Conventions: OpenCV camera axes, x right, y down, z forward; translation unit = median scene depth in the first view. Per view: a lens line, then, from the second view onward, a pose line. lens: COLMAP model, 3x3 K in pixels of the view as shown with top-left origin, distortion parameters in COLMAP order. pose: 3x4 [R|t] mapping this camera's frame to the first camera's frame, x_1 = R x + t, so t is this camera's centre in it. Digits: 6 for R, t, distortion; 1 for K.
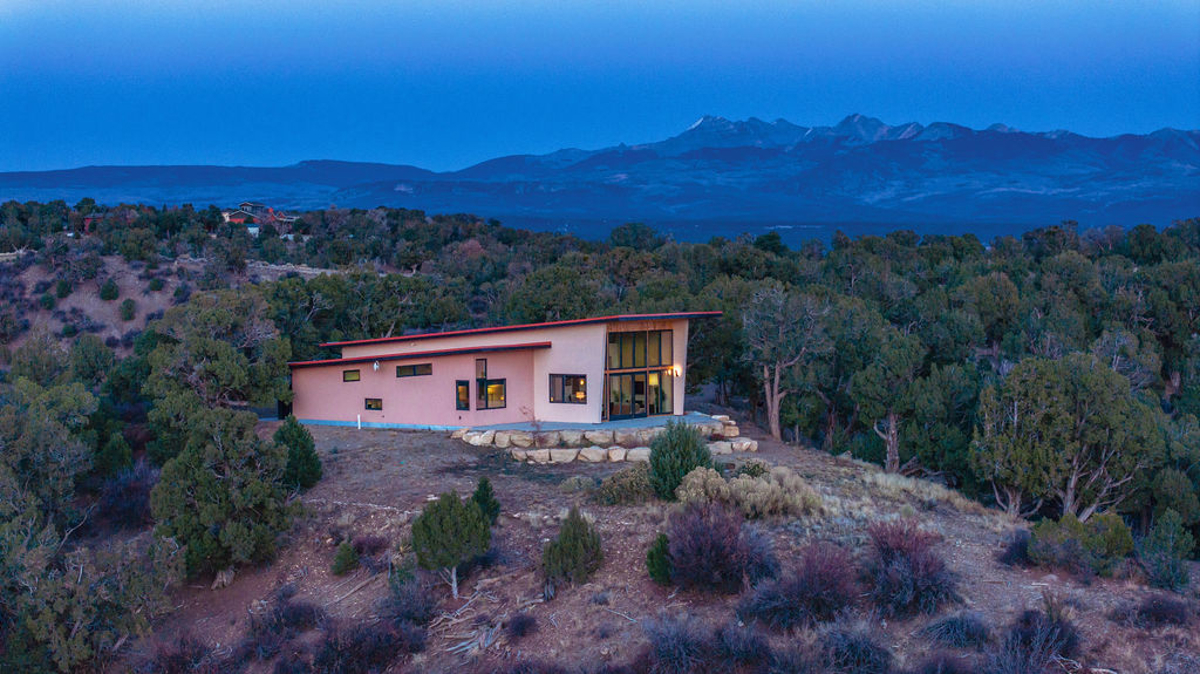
lens RADIAL K [[2498.9, 0, 600.0], [0, 2498.9, 337.0], [0, 0, 1]] dist [-0.066529, 0.150077]
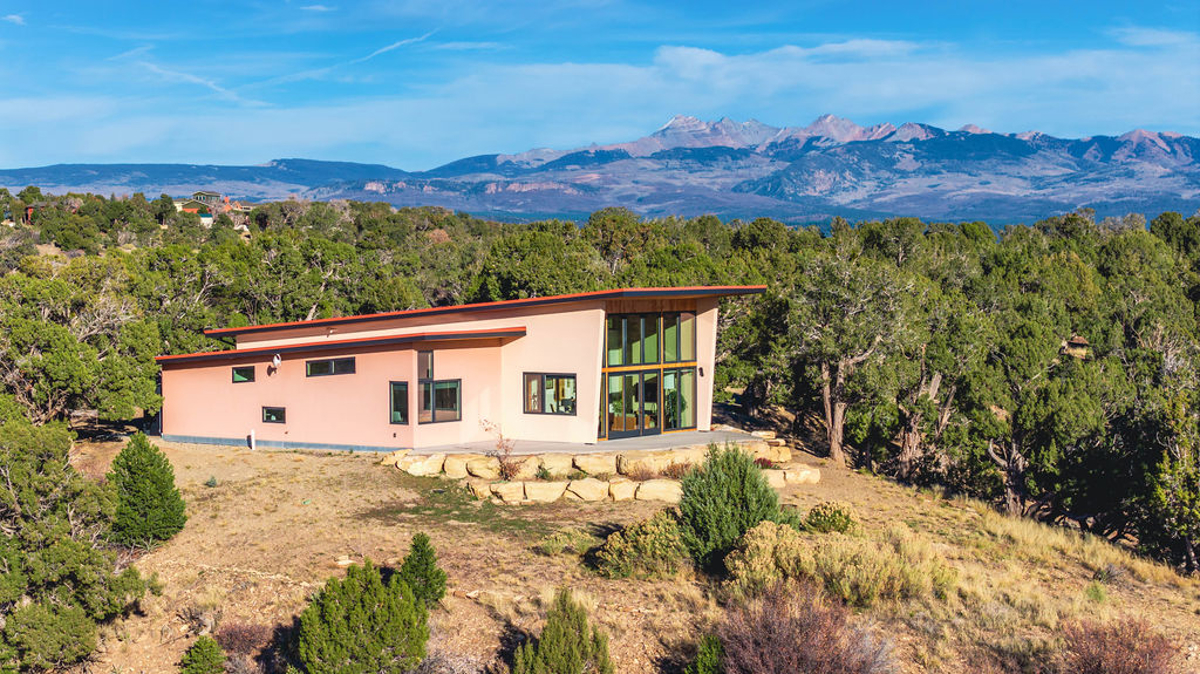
lens RADIAL K [[2498.9, 0, 600.0], [0, 2498.9, 337.0], [0, 0, 1]] dist [-0.066529, 0.150077]
pose [[0.999928, 0.002899, 0.011682, -0.007101], [-0.002898, 0.999996, -0.000104, 0.004895], [-0.011682, 0.000071, 0.999932, 0.301025]]
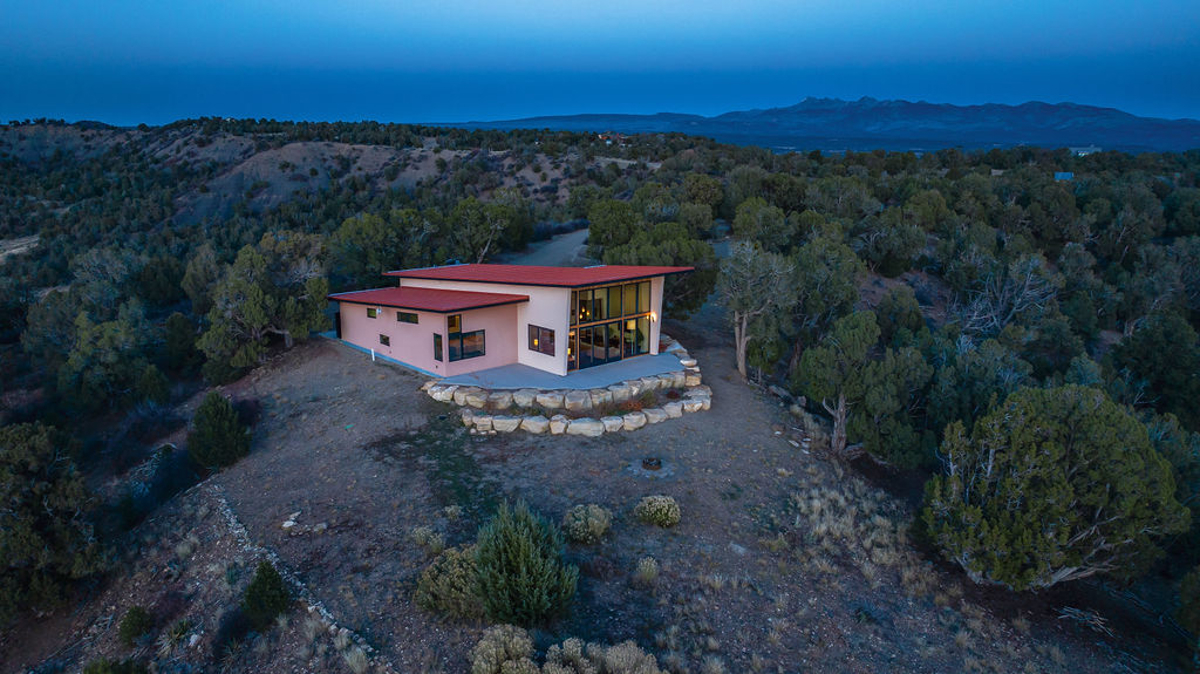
lens RADIAL K [[876.5, 0, 600.0], [0, 876.5, 337.0], [0, 0, 1]] dist [-0.005715, -0.000570]
pose [[0.983235, 0.052637, -0.174580, 0.080881], [-0.020531, 0.983298, 0.180840, -0.051572], [0.181183, -0.174224, 0.967894, 0.638561]]
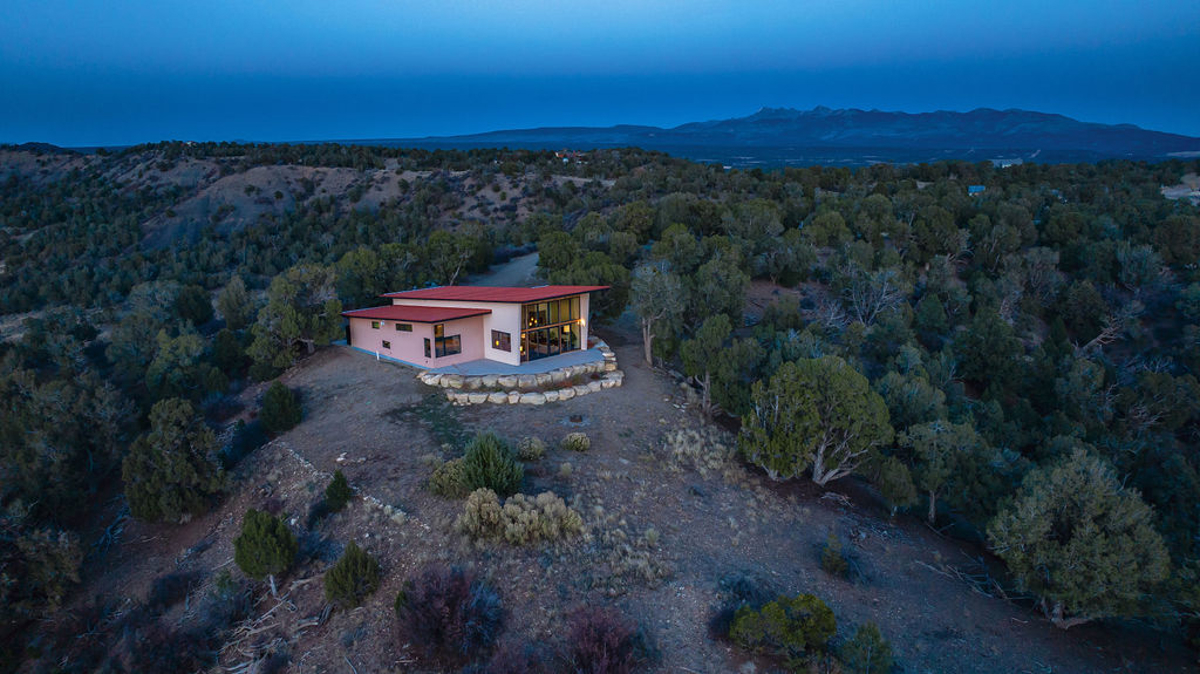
lens RADIAL K [[876.5, 0, 600.0], [0, 876.5, 337.0], [0, 0, 1]] dist [-0.005715, -0.000570]
pose [[0.990579, 0.024648, -0.134708, 0.121655], [-0.001856, 0.985995, 0.166764, -0.072678], [0.136932, -0.164943, 0.976752, 0.486778]]
